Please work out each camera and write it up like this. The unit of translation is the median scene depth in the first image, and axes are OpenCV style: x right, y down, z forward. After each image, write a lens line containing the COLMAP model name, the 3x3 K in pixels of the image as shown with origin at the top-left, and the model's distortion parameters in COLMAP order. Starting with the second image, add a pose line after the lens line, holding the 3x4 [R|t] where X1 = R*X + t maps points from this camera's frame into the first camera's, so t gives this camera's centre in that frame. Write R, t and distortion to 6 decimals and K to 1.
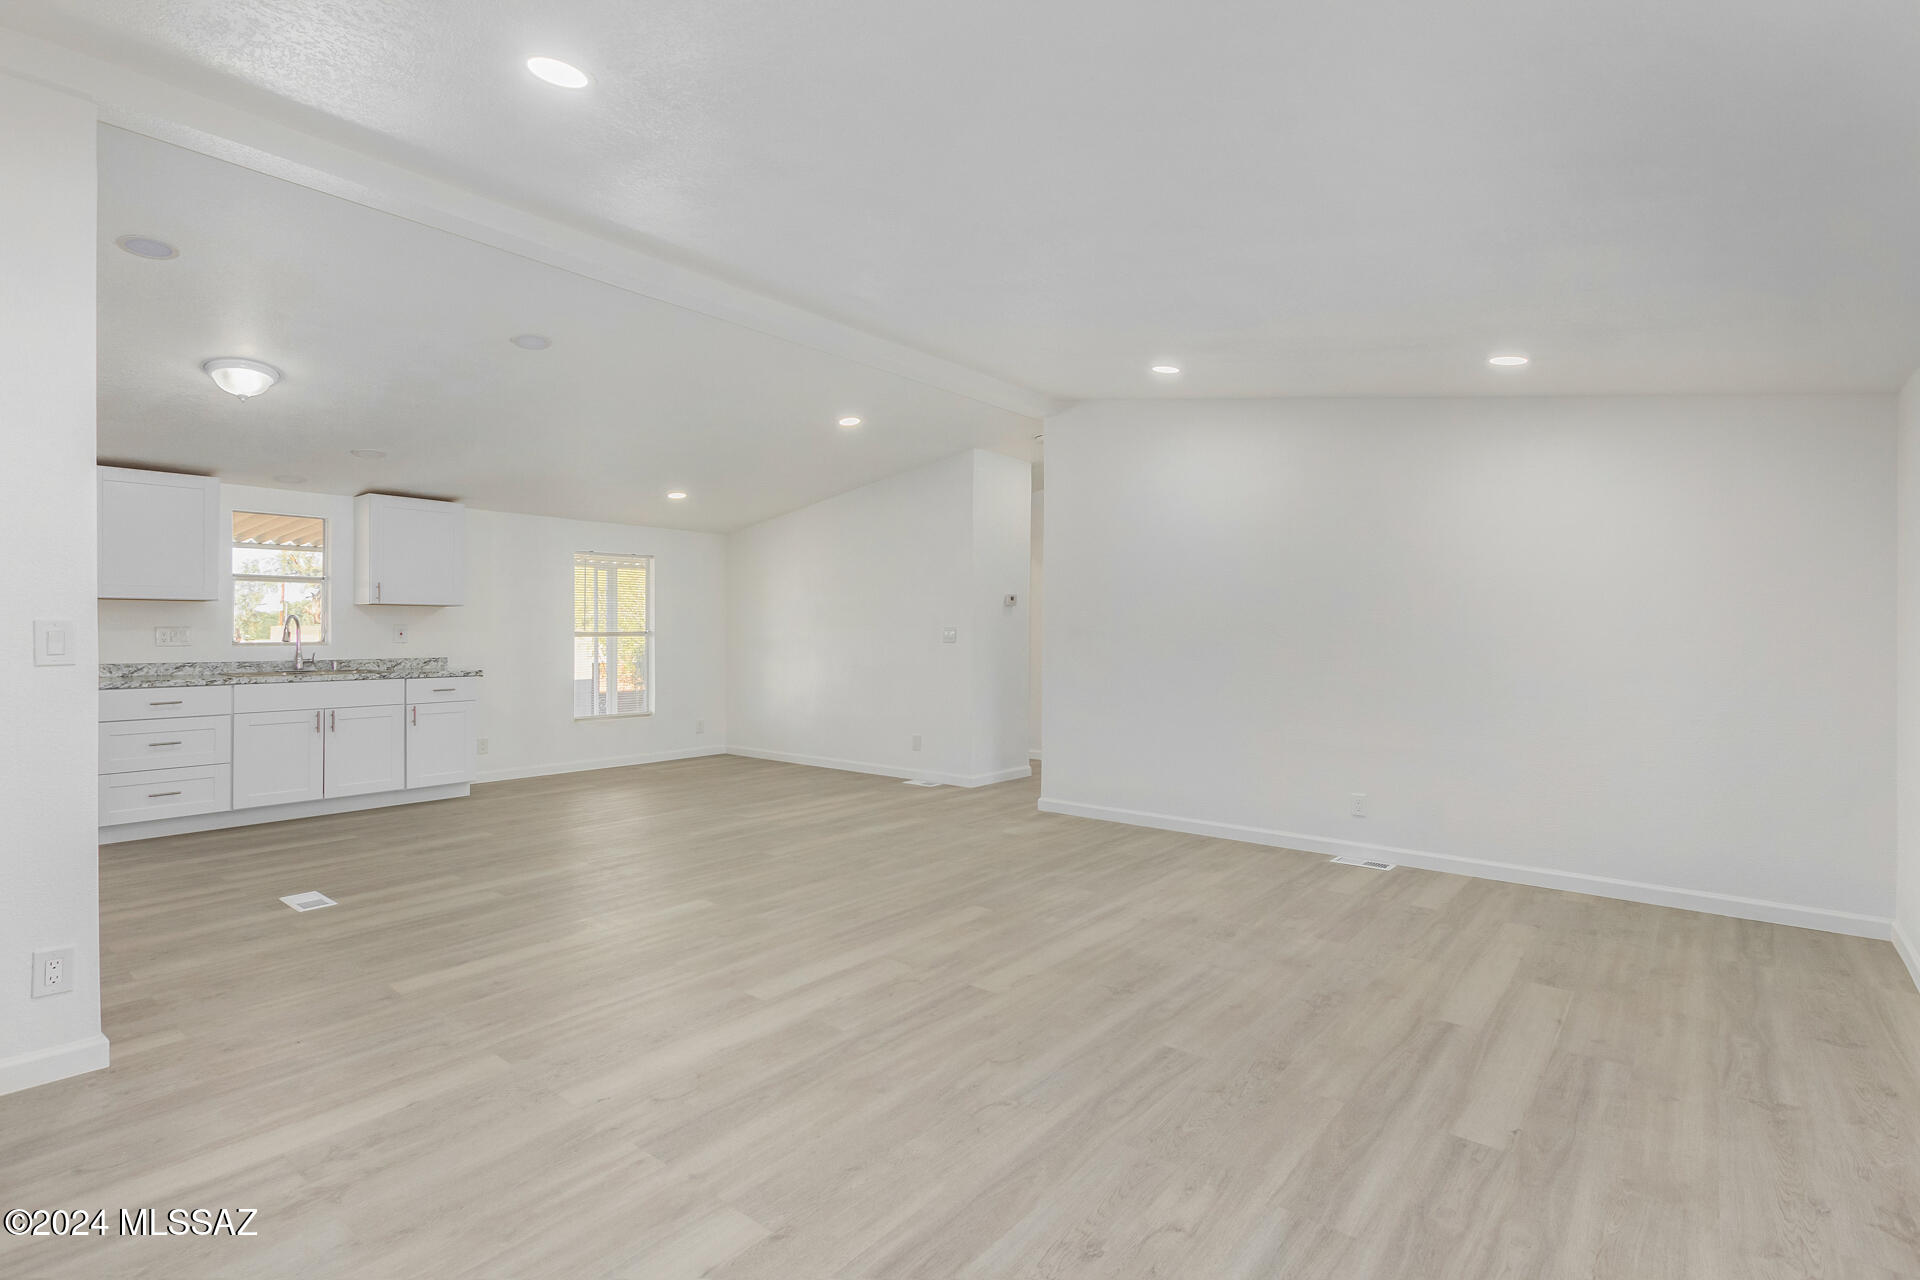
lens RADIAL K [[915.0, 0, 960.0], [0, 915.0, 640.0], [0, 0, 1]] dist [0.000470, 0.000468]
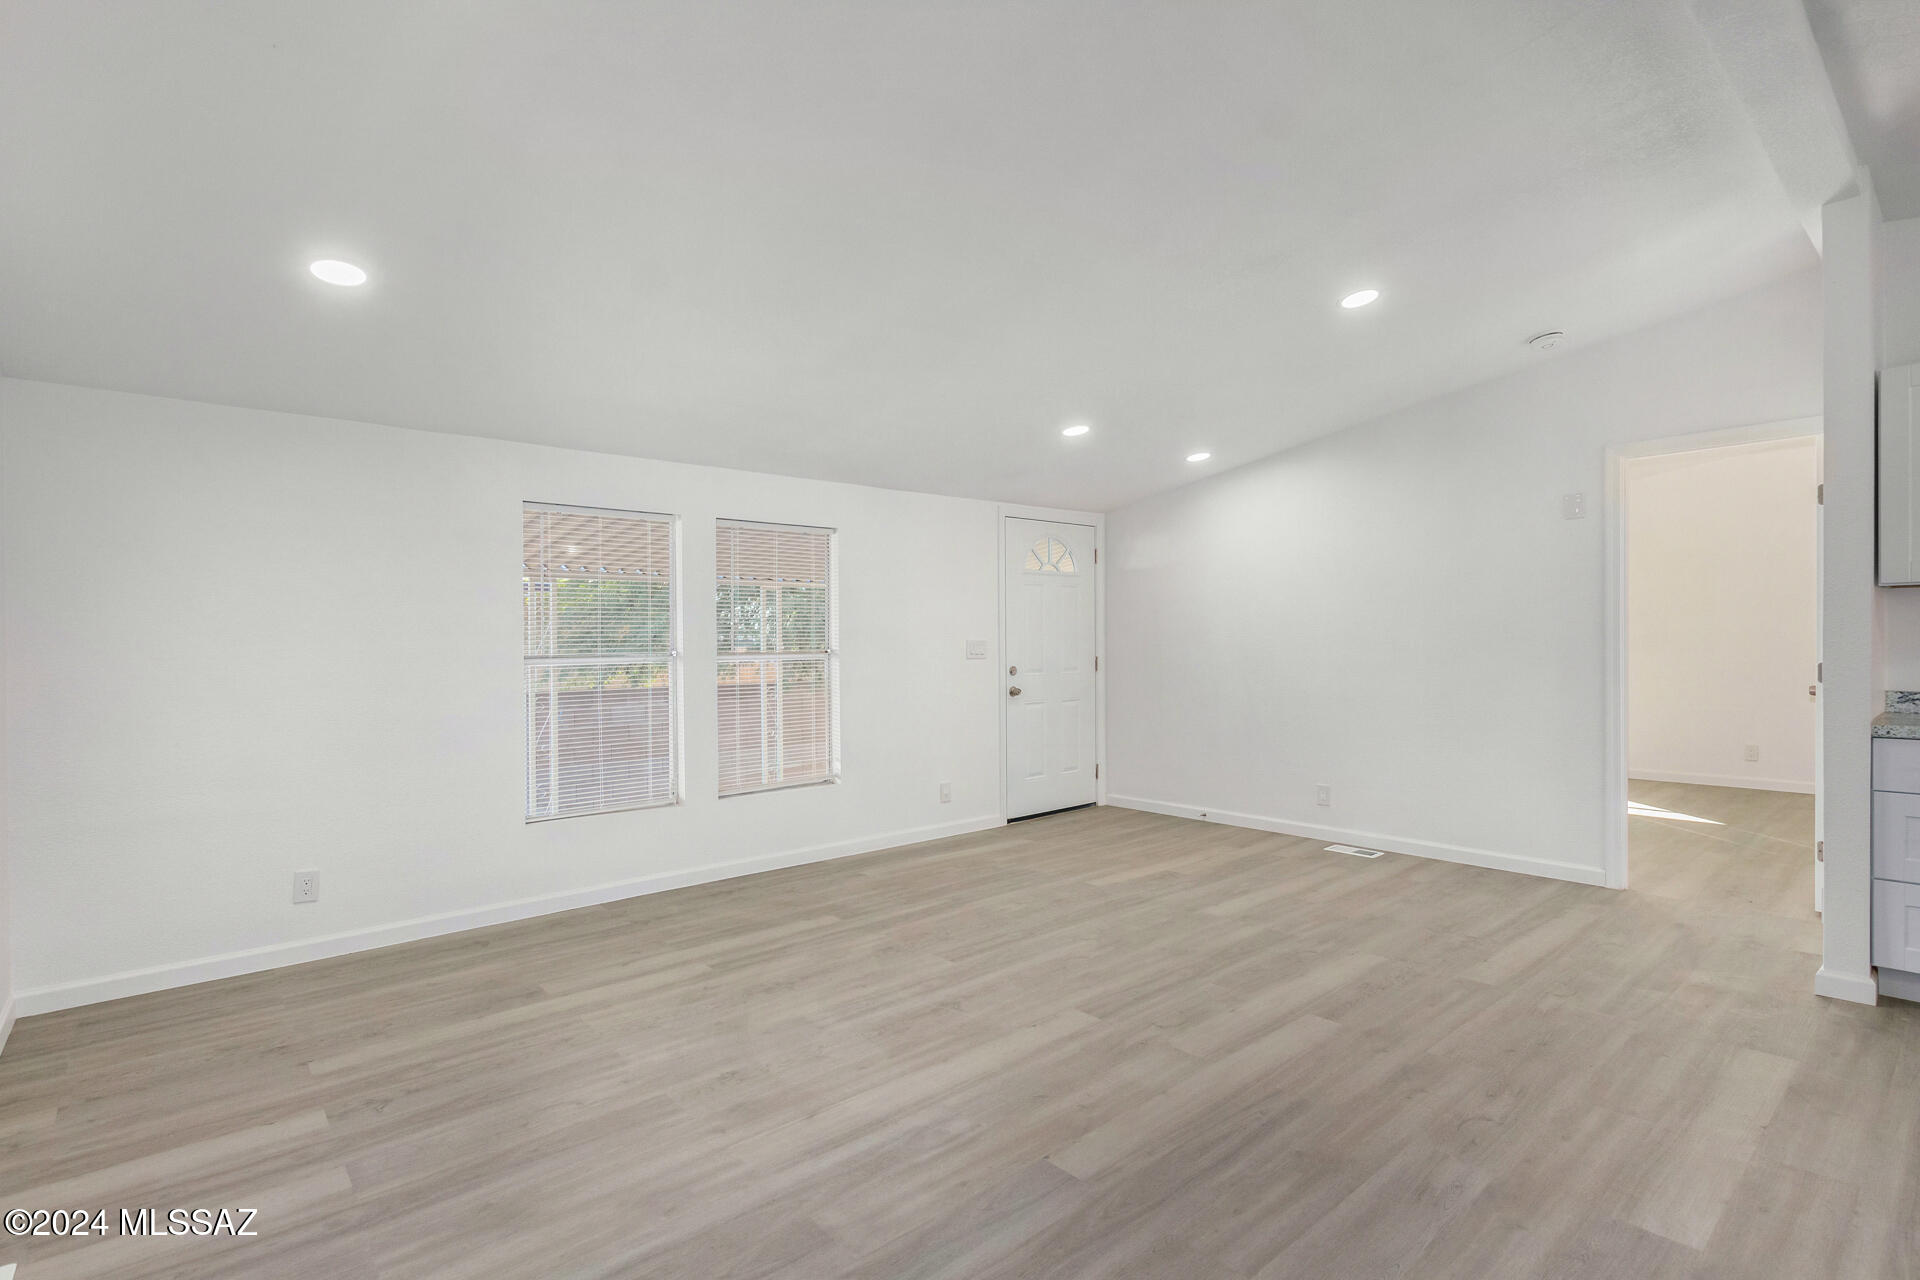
lens RADIAL K [[915.0, 0, 960.0], [0, 915.0, 640.0], [0, 0, 1]] dist [0.000470, 0.000468]
pose [[-0.985957, 0.010722, 0.166654, -0.008100], [0.011617, 0.999923, 0.004396, -0.024004], [-0.166594, 0.006270, -0.986006, 1.996222]]
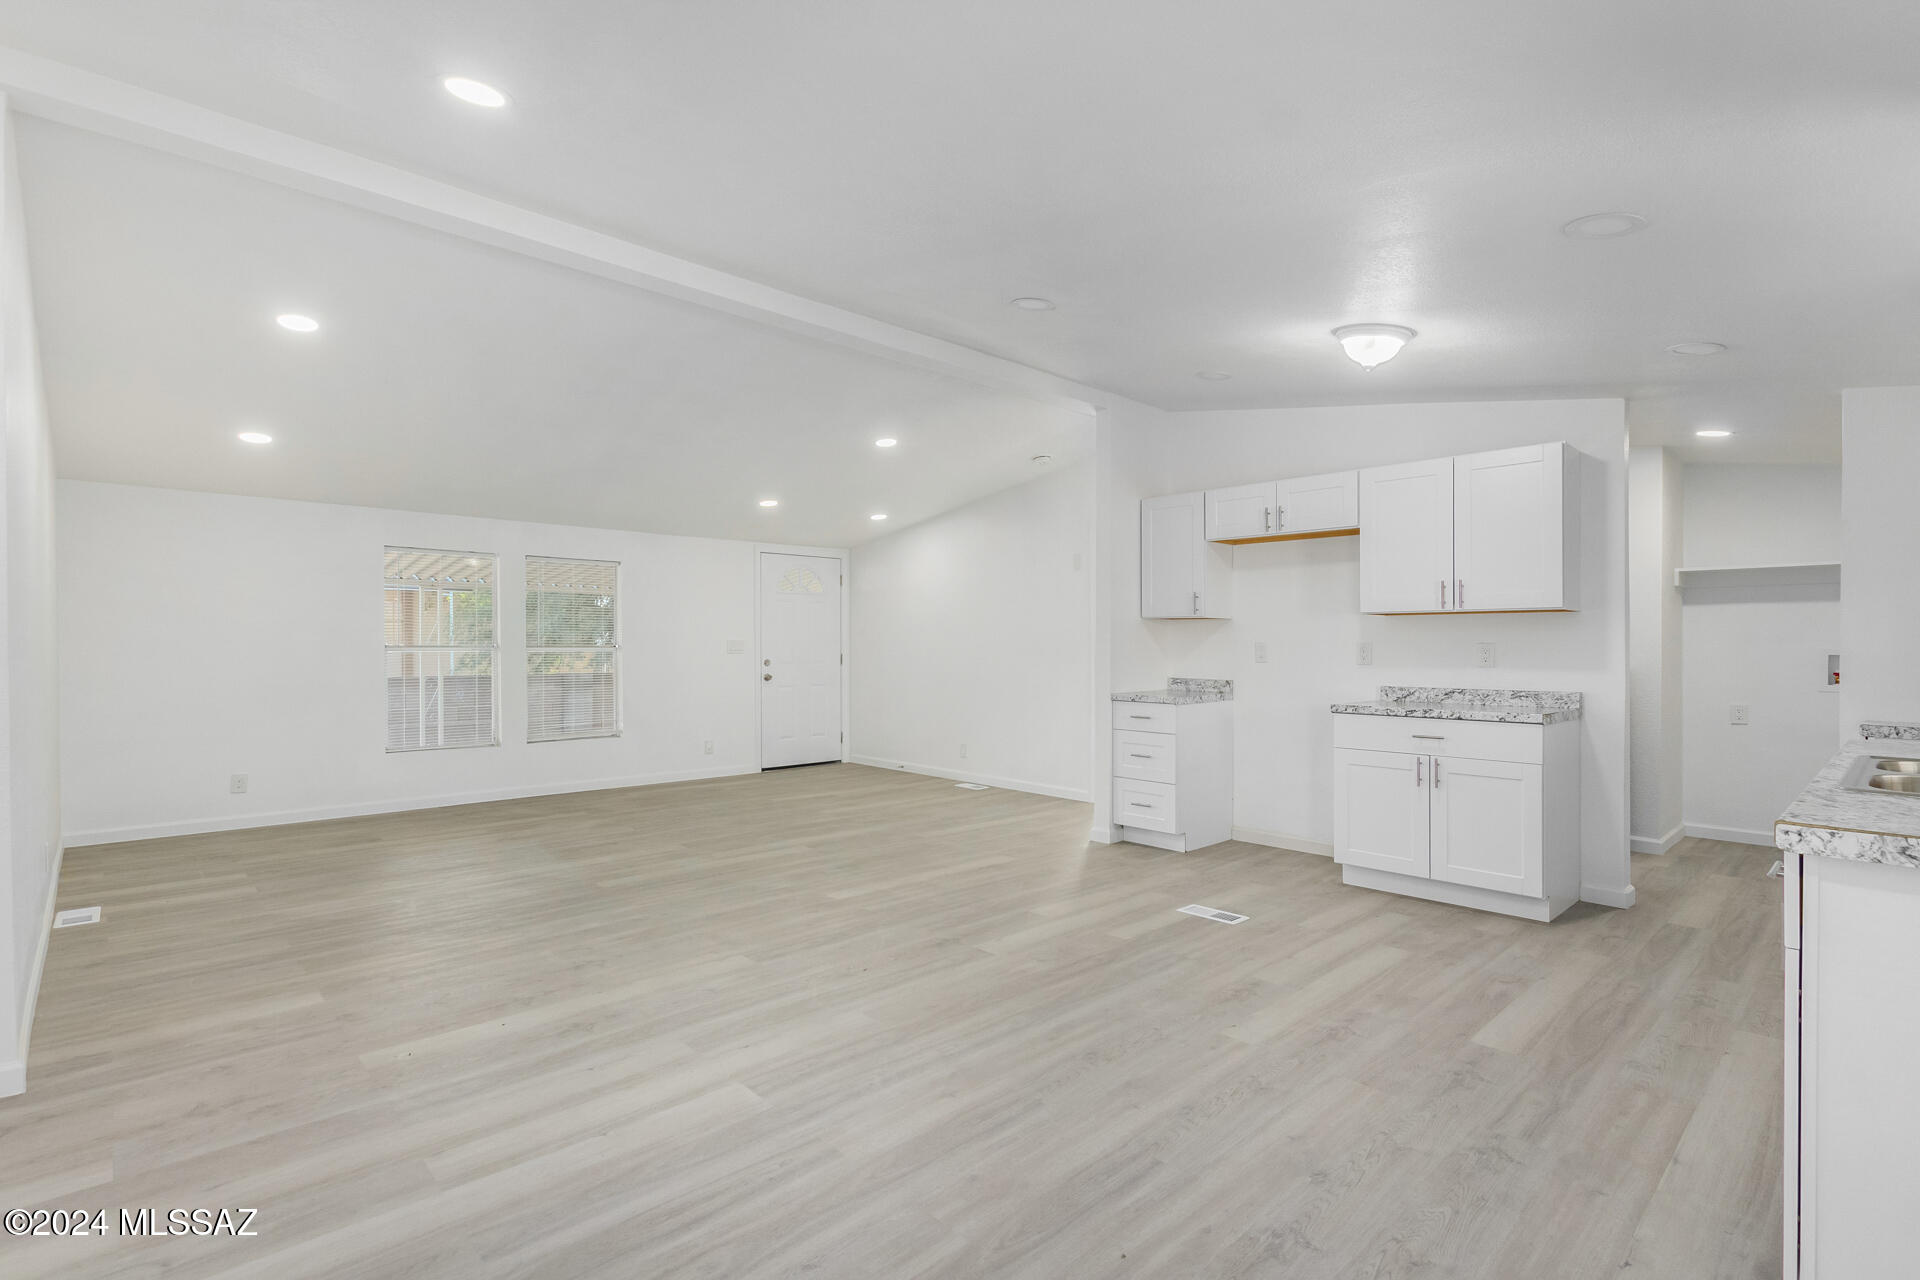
lens RADIAL K [[898.4, 0, 960.0], [0, 898.4, 640.0], [0, 0, 1]] dist [-0.000036, -0.000063]
pose [[-0.992617, -0.005882, 0.121150, -0.717571], [-0.005583, 0.999980, 0.002810, -0.026209], [-0.121164, 0.002112, -0.992630, 2.674663]]
